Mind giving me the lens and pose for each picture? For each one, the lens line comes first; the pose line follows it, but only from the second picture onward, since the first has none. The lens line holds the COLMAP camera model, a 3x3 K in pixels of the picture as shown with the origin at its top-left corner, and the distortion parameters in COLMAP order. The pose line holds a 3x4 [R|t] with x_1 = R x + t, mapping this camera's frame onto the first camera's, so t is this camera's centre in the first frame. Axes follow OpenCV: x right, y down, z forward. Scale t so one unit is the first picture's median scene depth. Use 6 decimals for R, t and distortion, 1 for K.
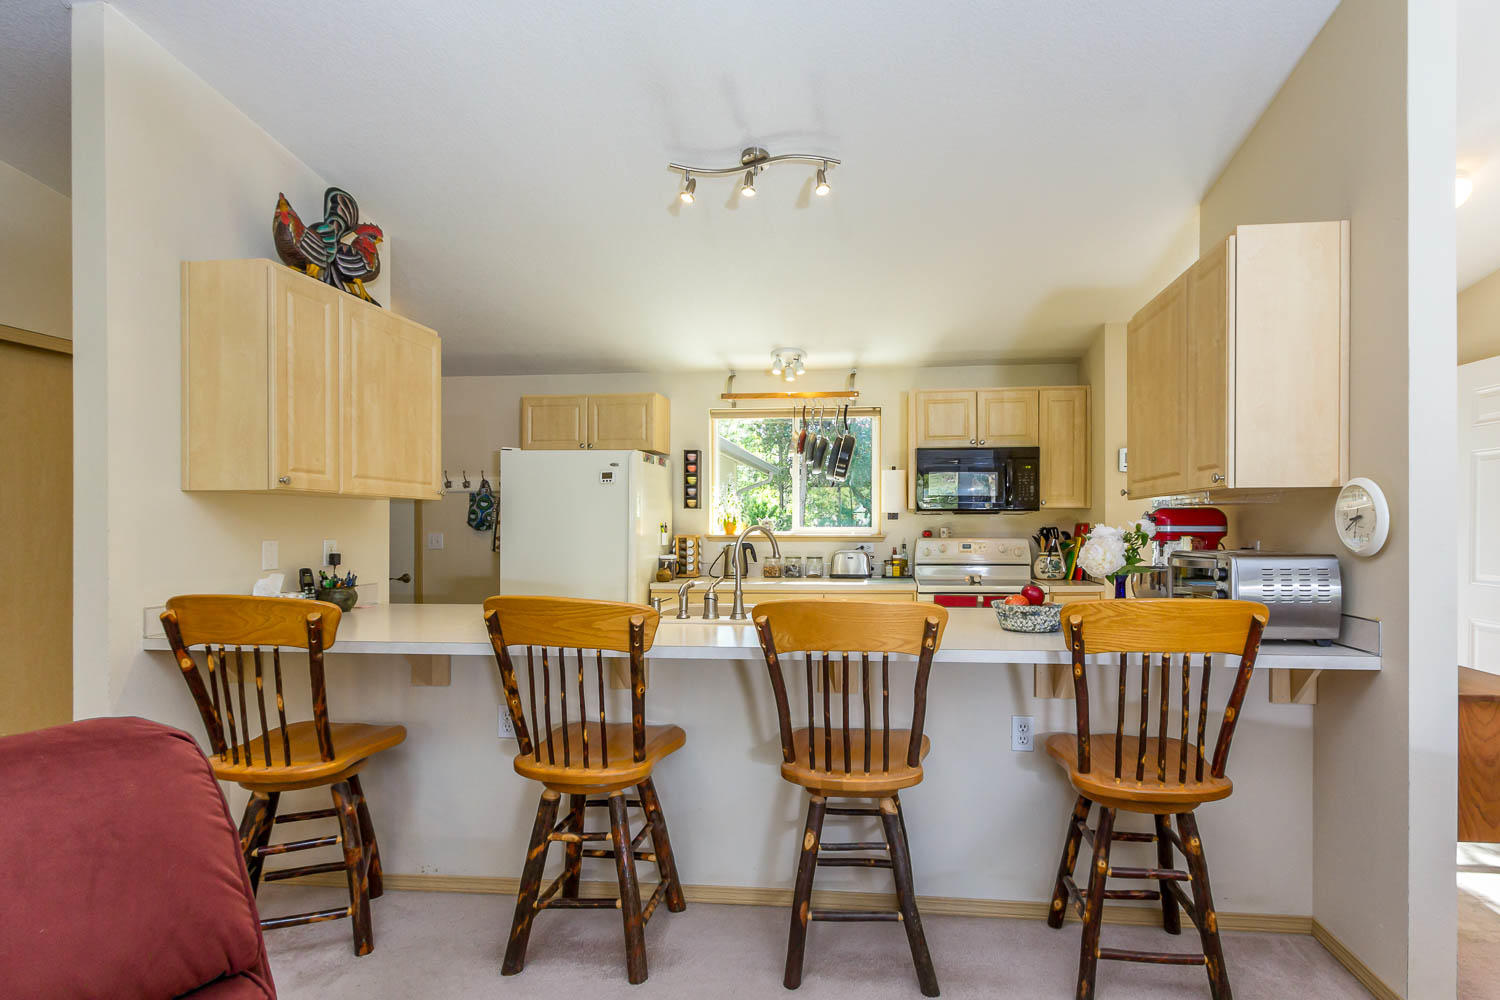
lens RADIAL K [[727.1, 0, 822.3], [0, 727.1, 528.4], [0, 0, 1]] dist [0.000720, -0.000158]
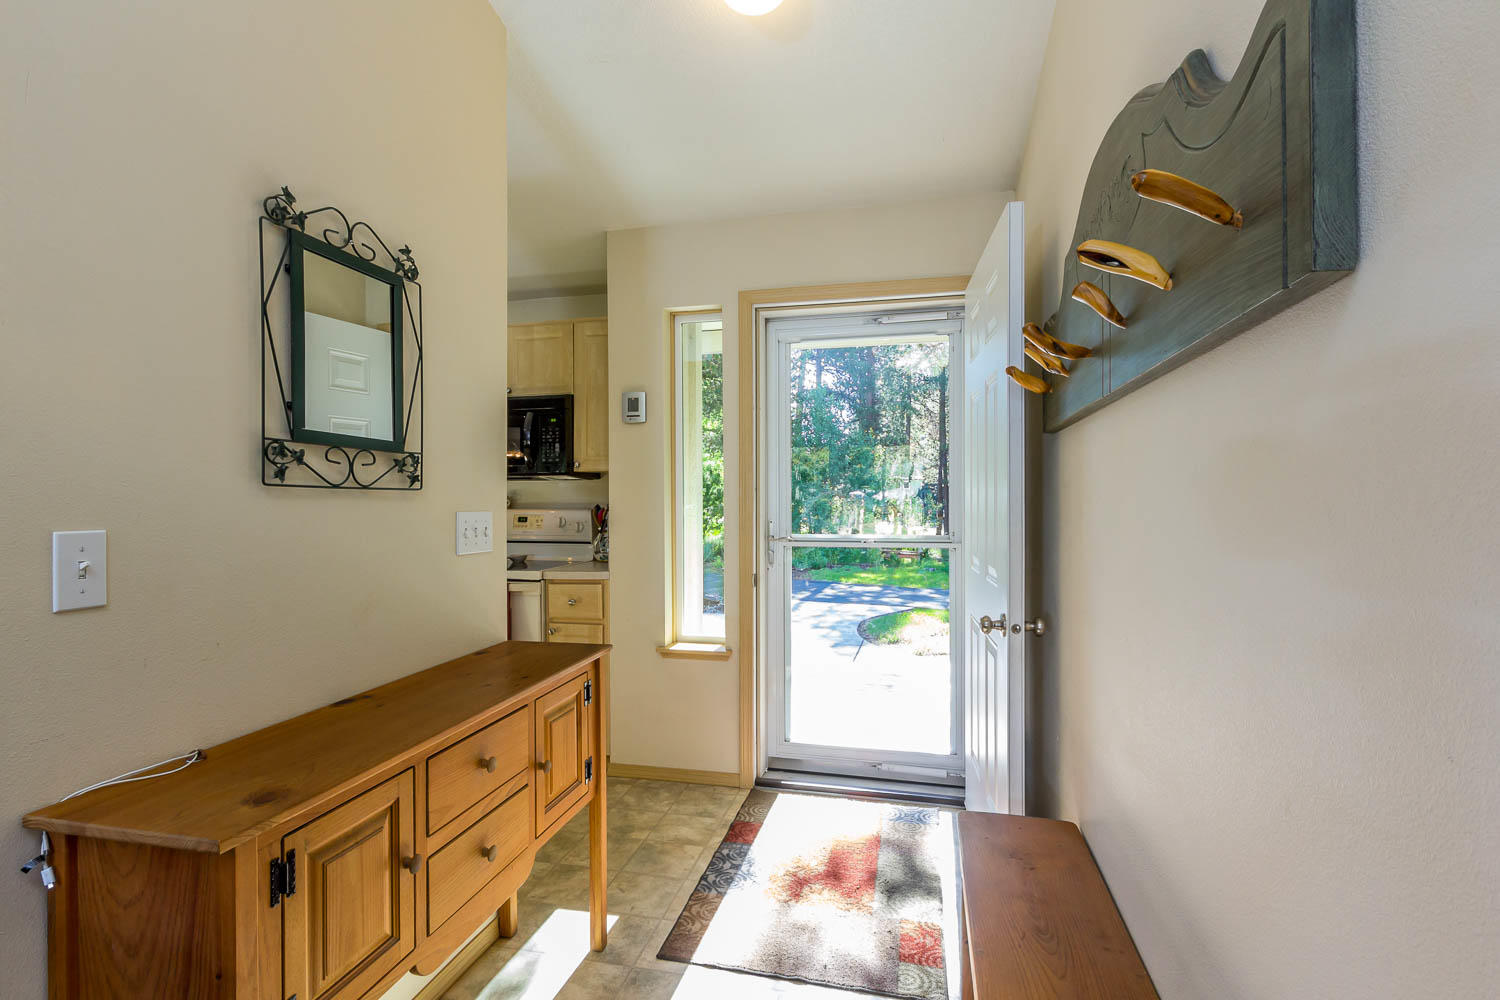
lens RADIAL K [[735.3, 0, 750.0], [0, 735.3, 500.0], [0, 0, 1]] dist [0.001758, -0.000064]
pose [[0.989740, -0.001023, -0.142874, 0.594714], [0.001725, 0.999987, 0.004790, -0.000935], [0.142867, -0.004988, 0.989729, 0.226000]]
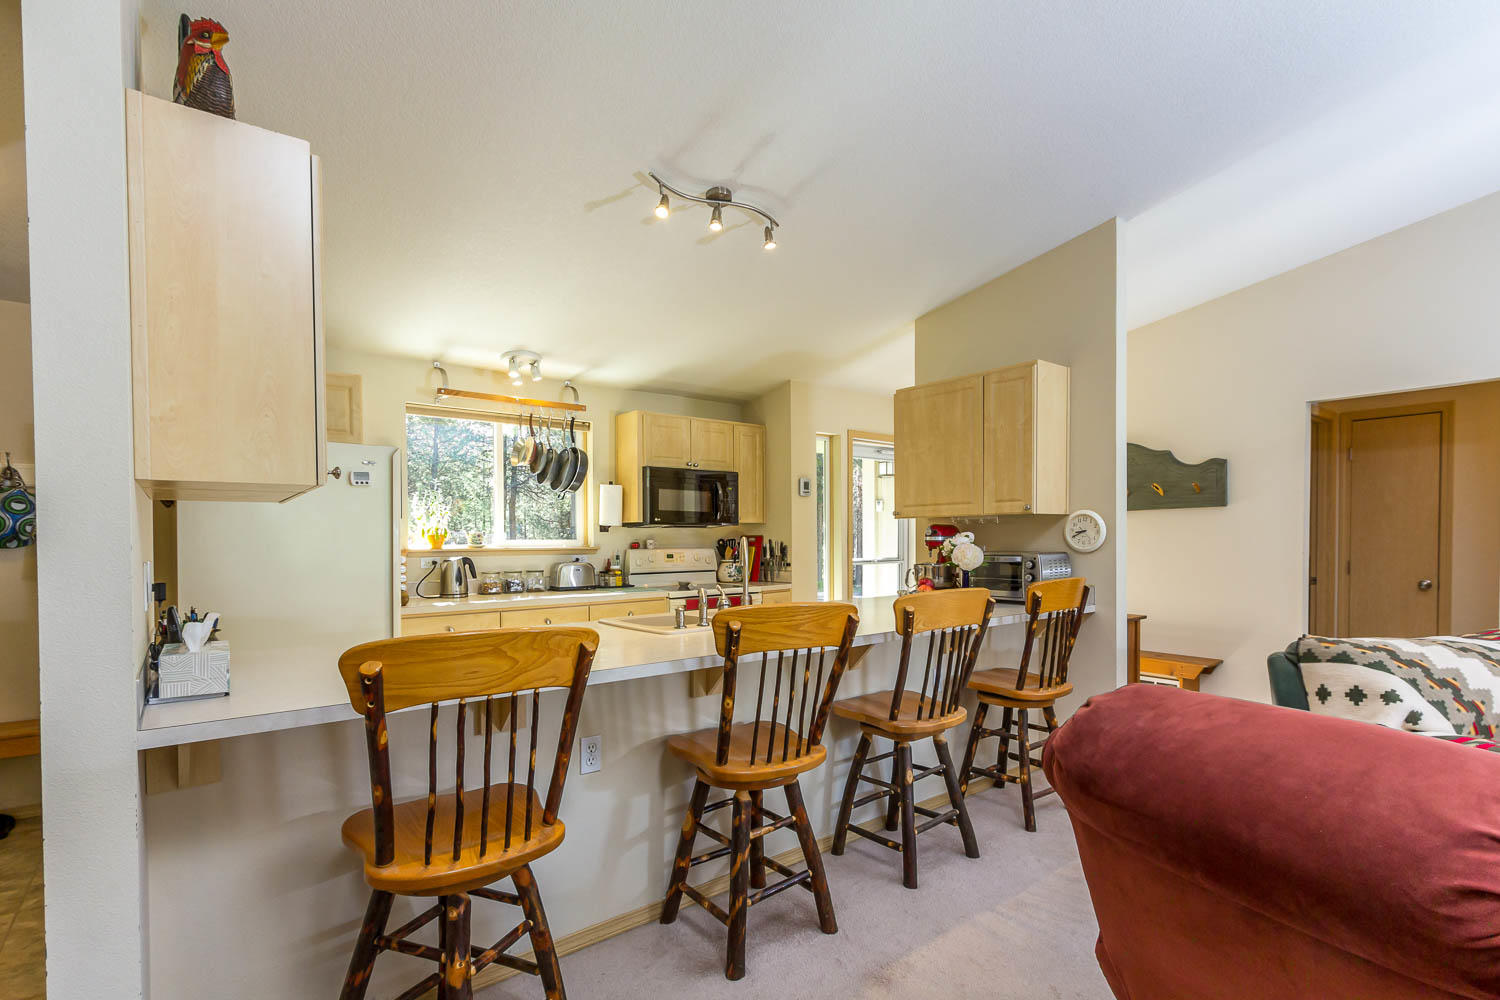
lens RADIAL K [[708.5, 0, 757.9], [0, 708.5, 553.1], [0, 0, 1]] dist [0.000179, -0.000052]
pose [[0.714655, -0.017717, 0.699253, -0.491384], [0.006847, 0.999808, 0.018334, 0.000682], [-0.699444, -0.008314, 0.714639, 0.125989]]
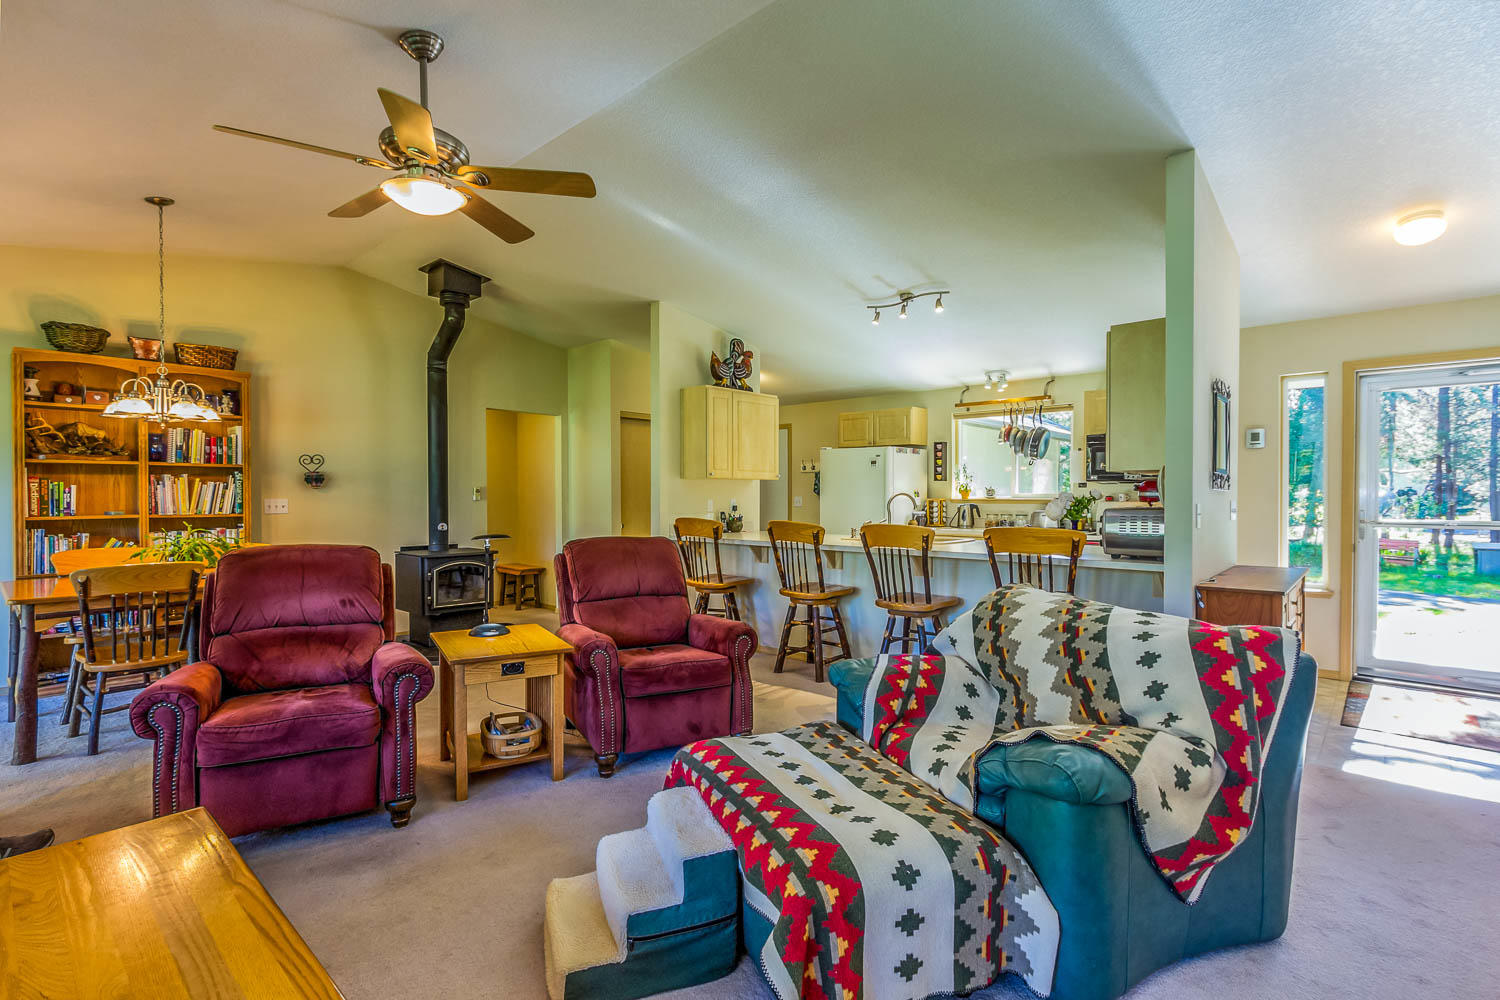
lens RADIAL K [[705.6, 0, 744.9], [0, 705.6, 503.0], [0, 0, 1]] dist [0.002311, -0.000332]
pose [[0.792485, 0.008856, -0.609827, 0.428600], [-0.001479, 0.999920, 0.012600, 0.000358], [0.609890, -0.009084, 0.792434, -0.436215]]
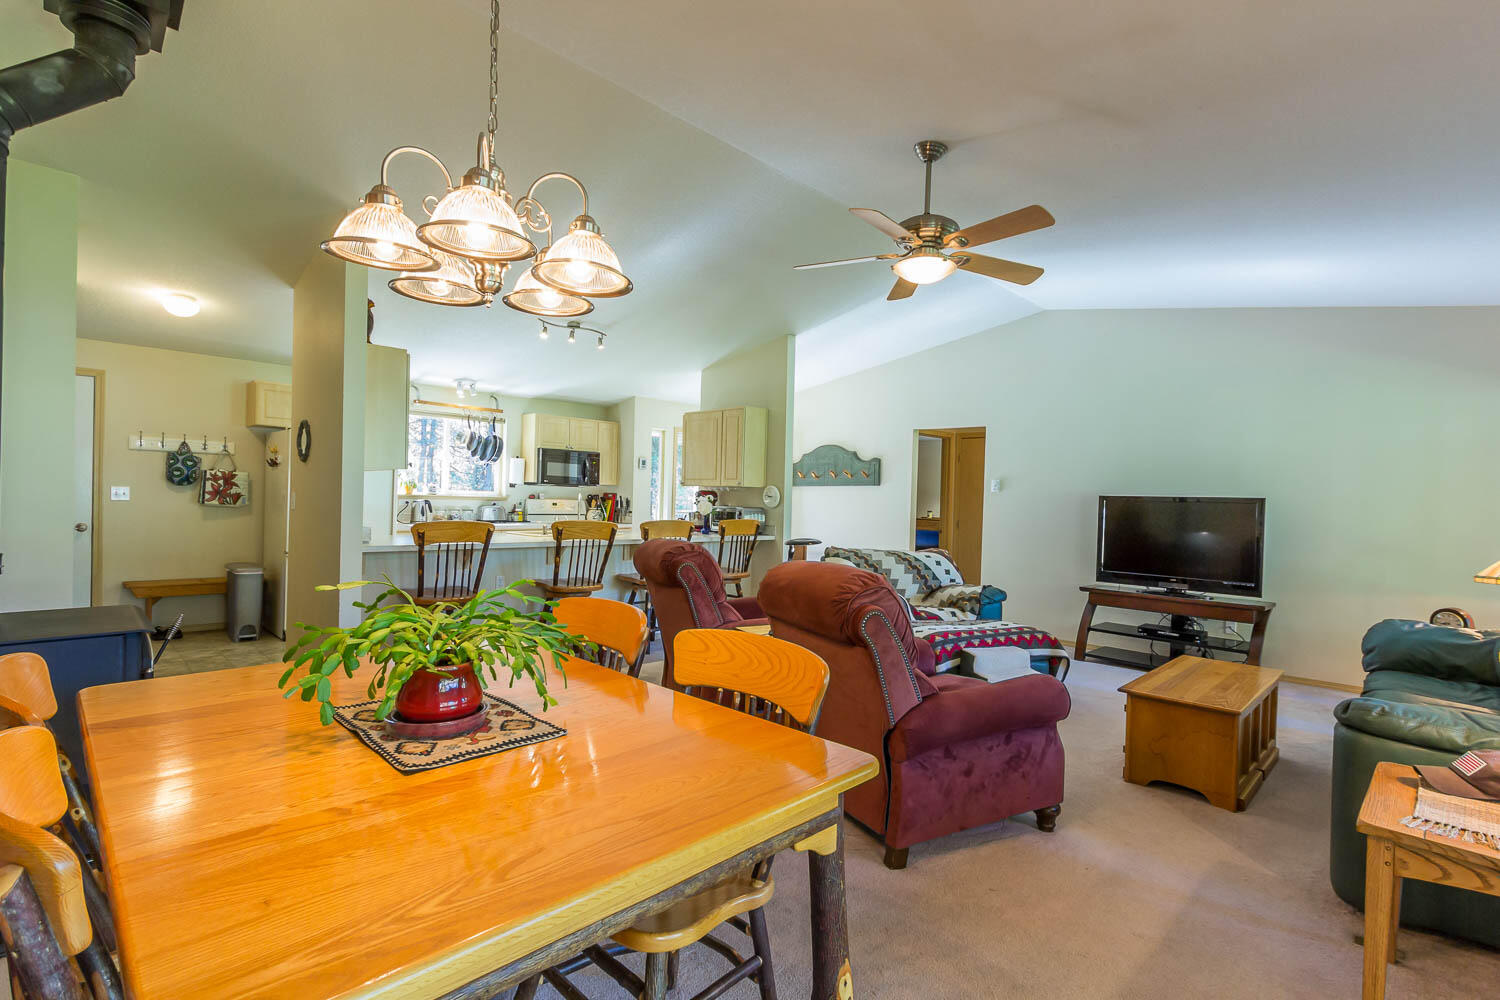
lens RADIAL K [[686.3, 0, 735.6], [0, 686.3, 508.5], [0, 0, 1]] dist [-0.003360, 0.000005]
pose [[0.647075, 0.008142, 0.762383, -0.830325], [-0.027966, 0.999524, 0.013061, 0.000955], [-0.761913, -0.029773, 0.646995, -0.444786]]
